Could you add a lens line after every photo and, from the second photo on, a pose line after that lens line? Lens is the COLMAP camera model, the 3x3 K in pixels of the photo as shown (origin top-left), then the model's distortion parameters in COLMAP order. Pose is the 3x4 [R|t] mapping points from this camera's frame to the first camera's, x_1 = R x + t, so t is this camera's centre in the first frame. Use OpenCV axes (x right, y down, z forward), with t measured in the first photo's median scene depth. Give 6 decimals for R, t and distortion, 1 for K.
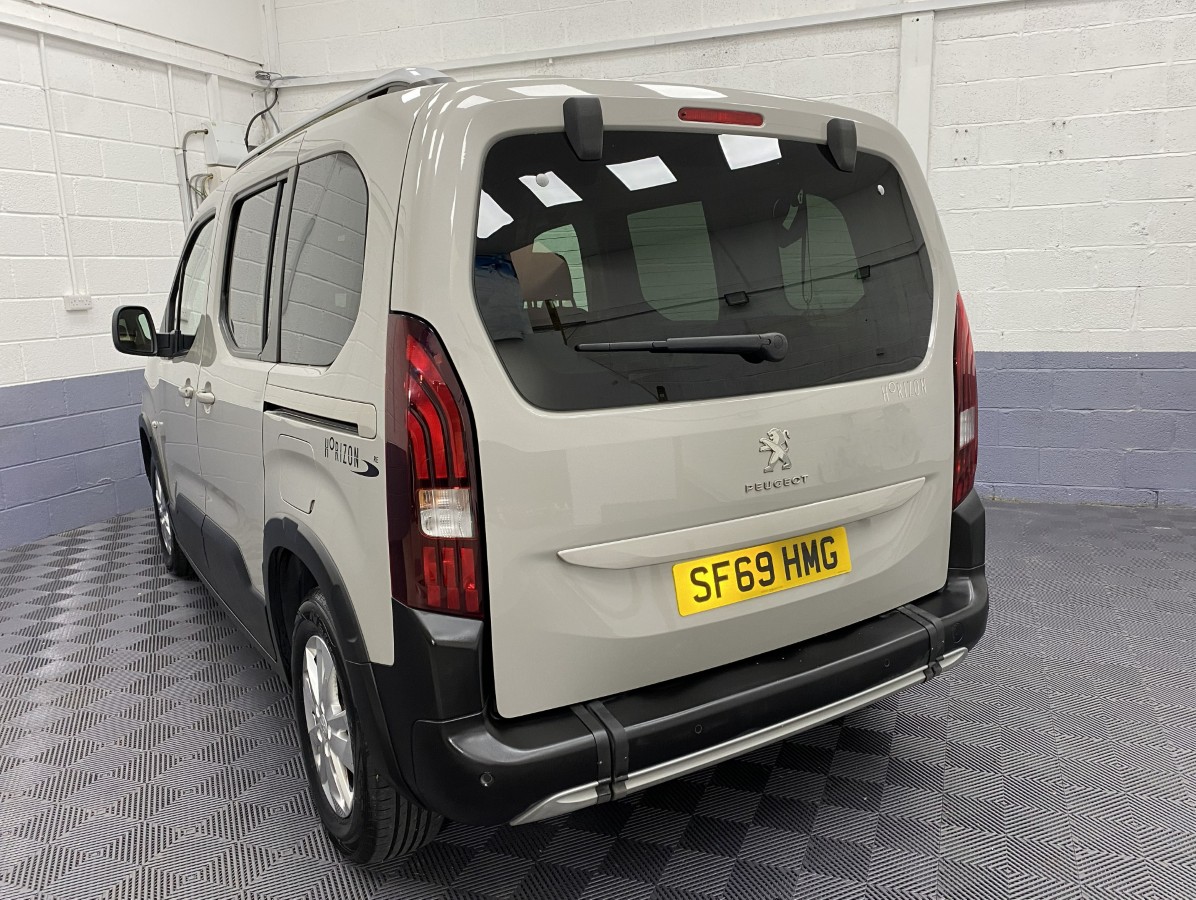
lens RADIAL K [[952.1, 0, 626.2], [0, 952.1, 461.7], [0, 0, 1]] dist [0.022294, -0.009230]
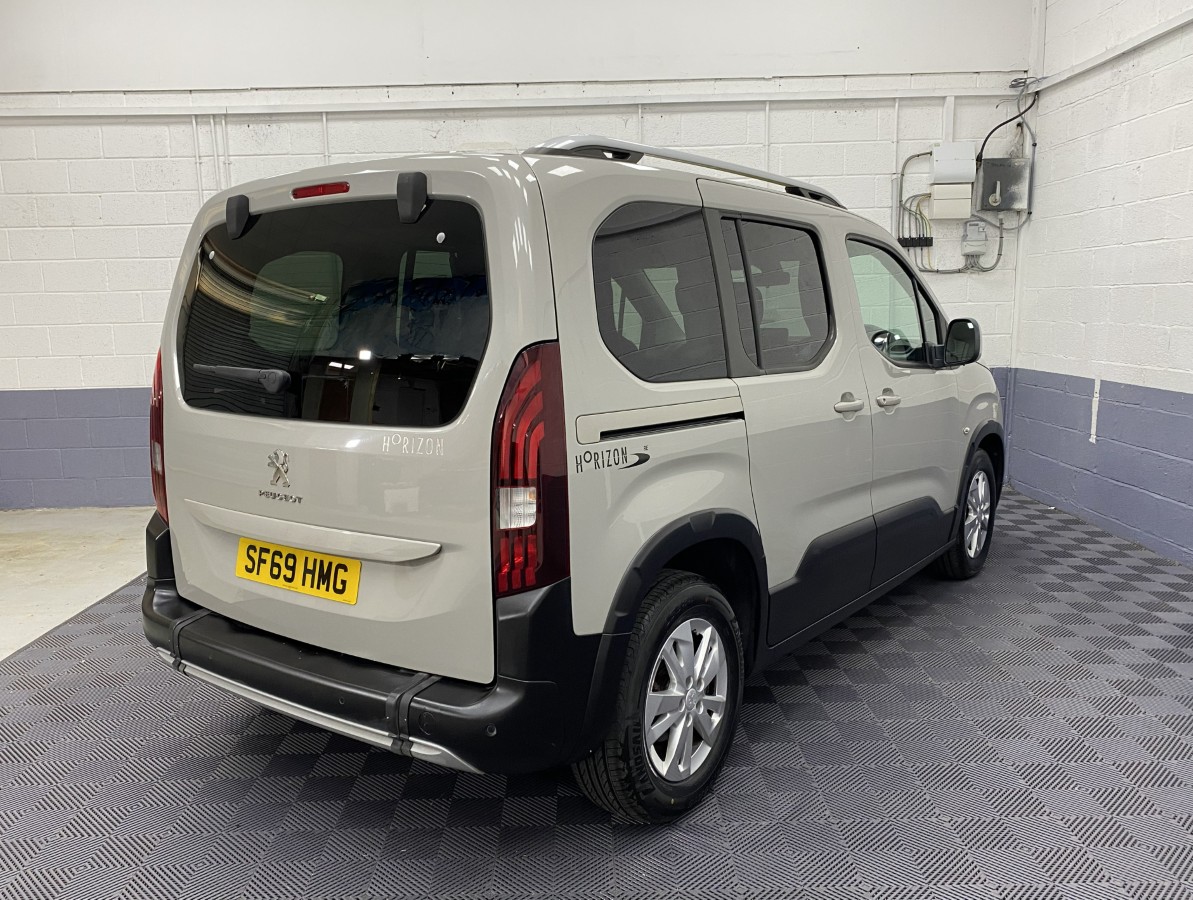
lens RADIAL K [[984.1, 0, 596.5], [0, 984.1, 450.0], [0, 0, 1]] dist [0.013257, -0.011486]
pose [[0.357300, 0.158256, -0.920484, 1.191176], [-0.169207, 0.980200, 0.102843, -0.190748], [0.918534, 0.119007, 0.377004, 0.746926]]
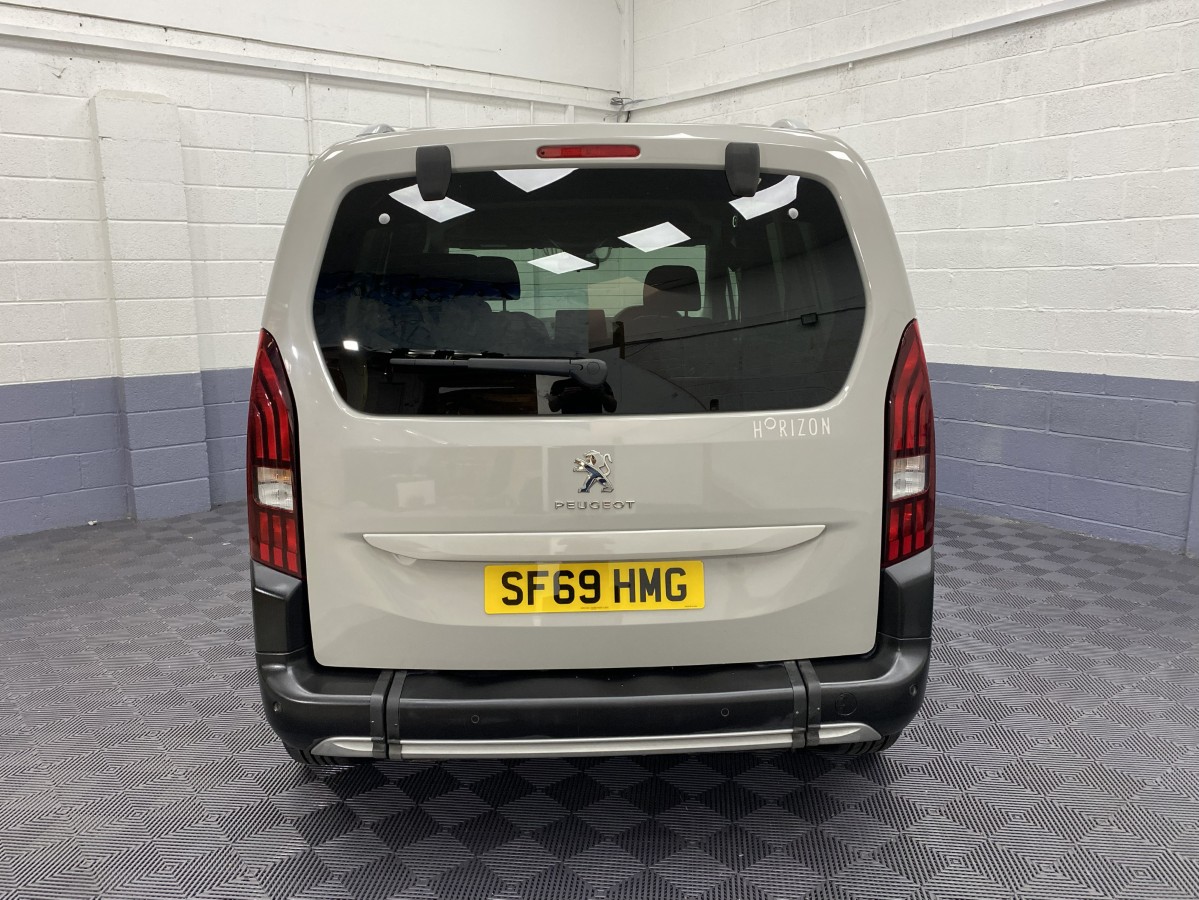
lens RADIAL K [[932.5, 0, 590.6], [0, 932.5, 431.8], [0, 0, 1]] dist [0.016352, -0.001084]
pose [[0.853473, 0.101946, -0.511069, 0.552074], [-0.111195, 0.993720, 0.012531, -0.056706], [0.509137, 0.046134, 0.859448, 0.110573]]
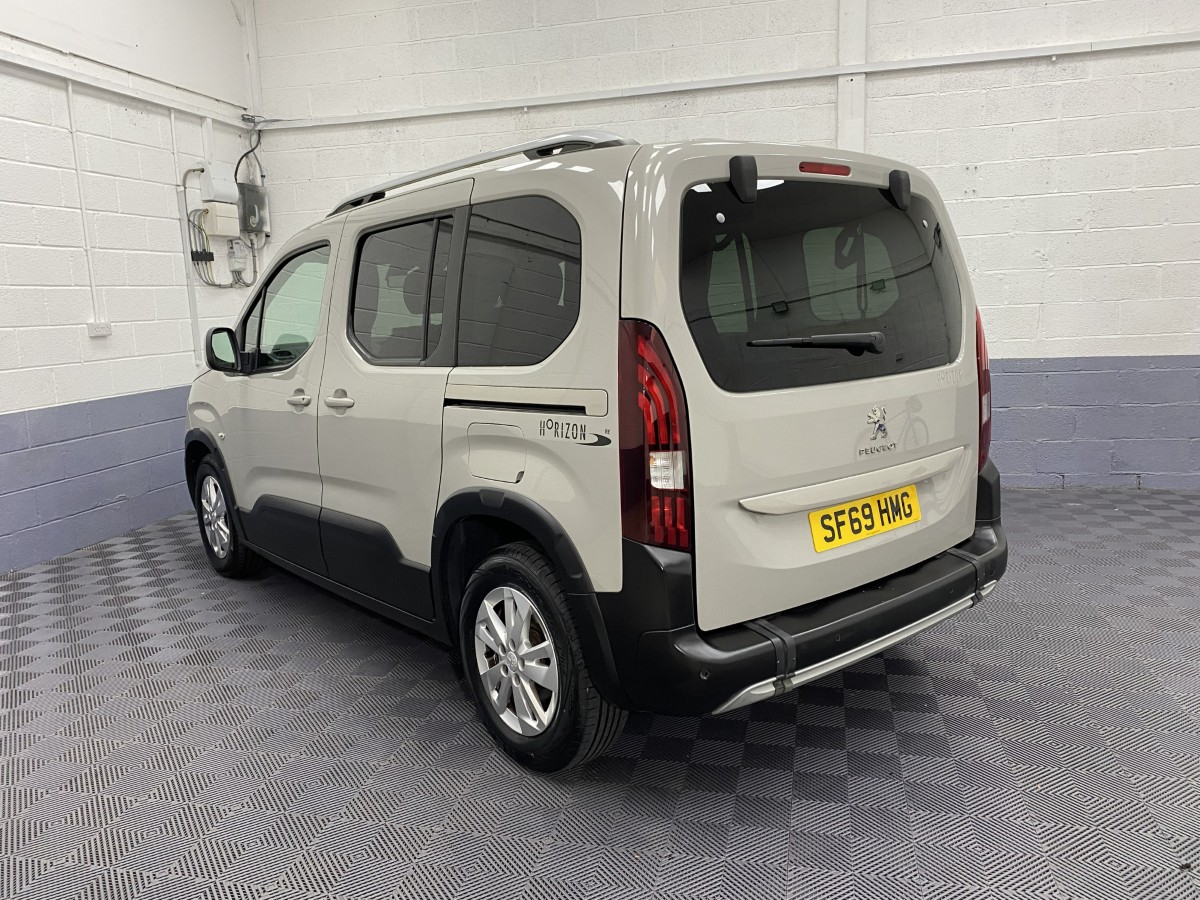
lens RADIAL K [[929.1, 0, 600.0], [0, 929.1, 450.0], [0, 0, 1]] dist [0.007587, 0.009137]
pose [[0.993716, -0.027829, 0.108414, -0.296953], [0.031800, 0.998879, -0.035066, 0.047528], [-0.107316, 0.038293, 0.993487, -0.179605]]
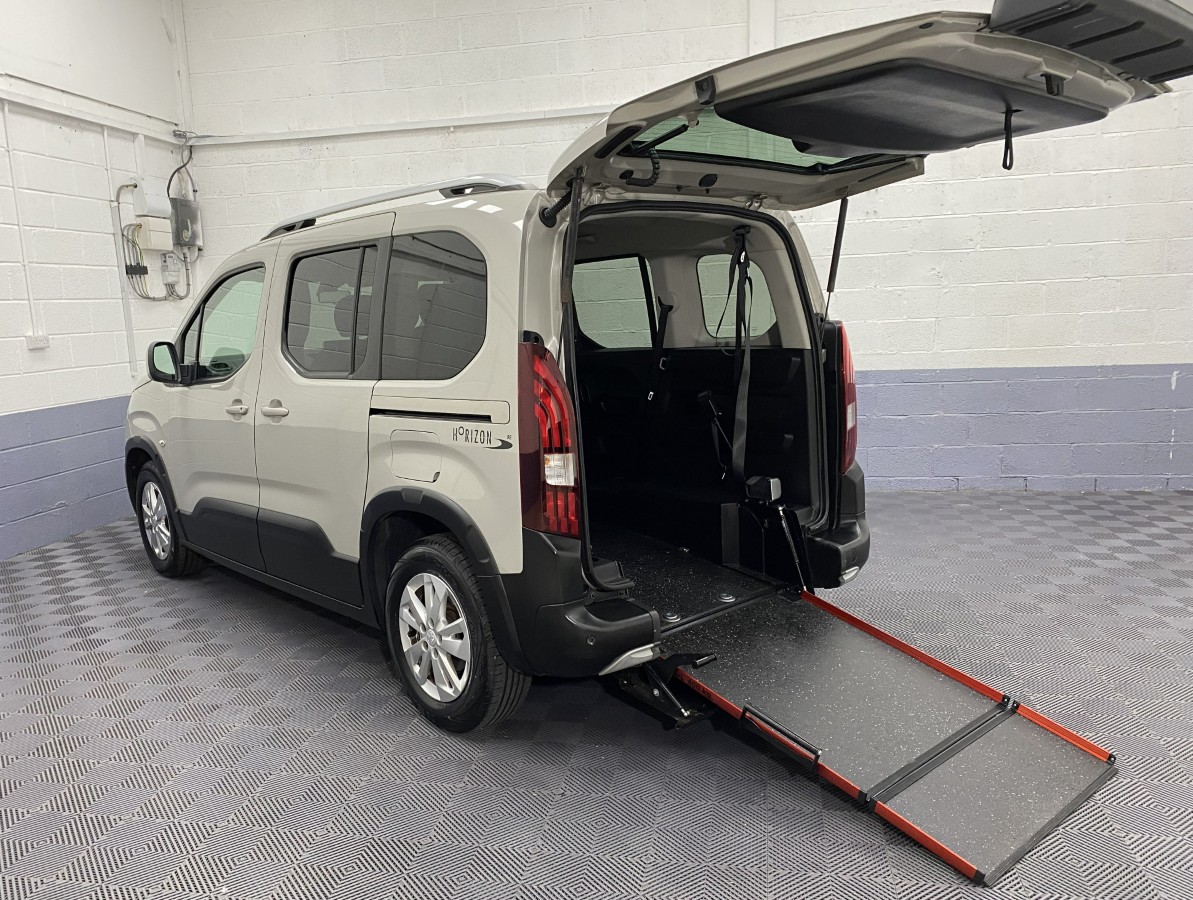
lens RADIAL K [[949.3, 0, 575.7], [0, 949.3, 473.2], [0, 0, 1]] dist [0.016355, 0.004684]
pose [[0.988868, -0.033891, 0.144885, -0.273564], [0.037252, 0.999095, -0.020549, 0.066454], [-0.144057, 0.025718, 0.989235, -0.371602]]
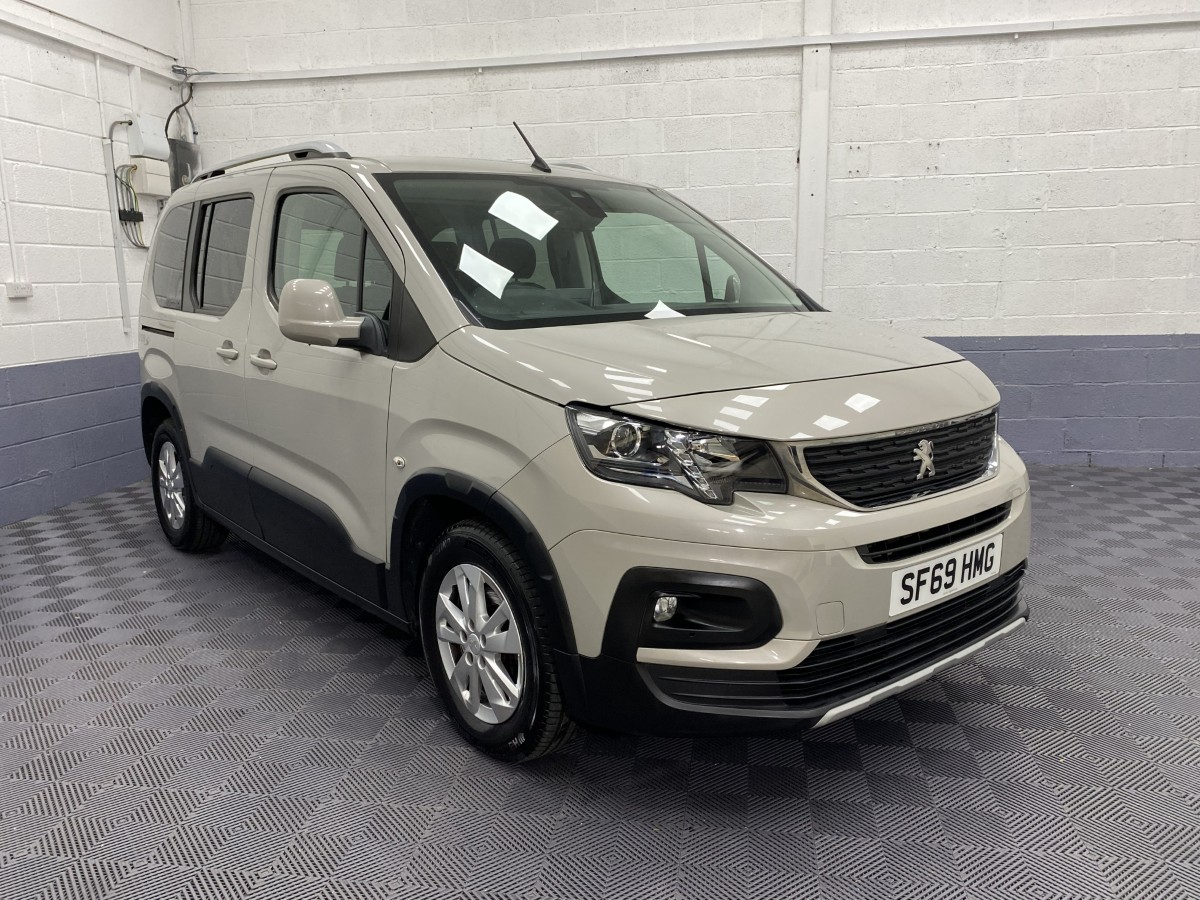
lens RADIAL K [[942.6, 0, 600.0], [0, 942.6, 450.0], [0, 0, 1]] dist [0.009569, 0.007125]
pose [[0.981951, -0.025175, 0.187454, -0.381726], [0.029515, 0.999356, -0.020396, 0.076492], [-0.186820, 0.025561, 0.982062, -0.128253]]
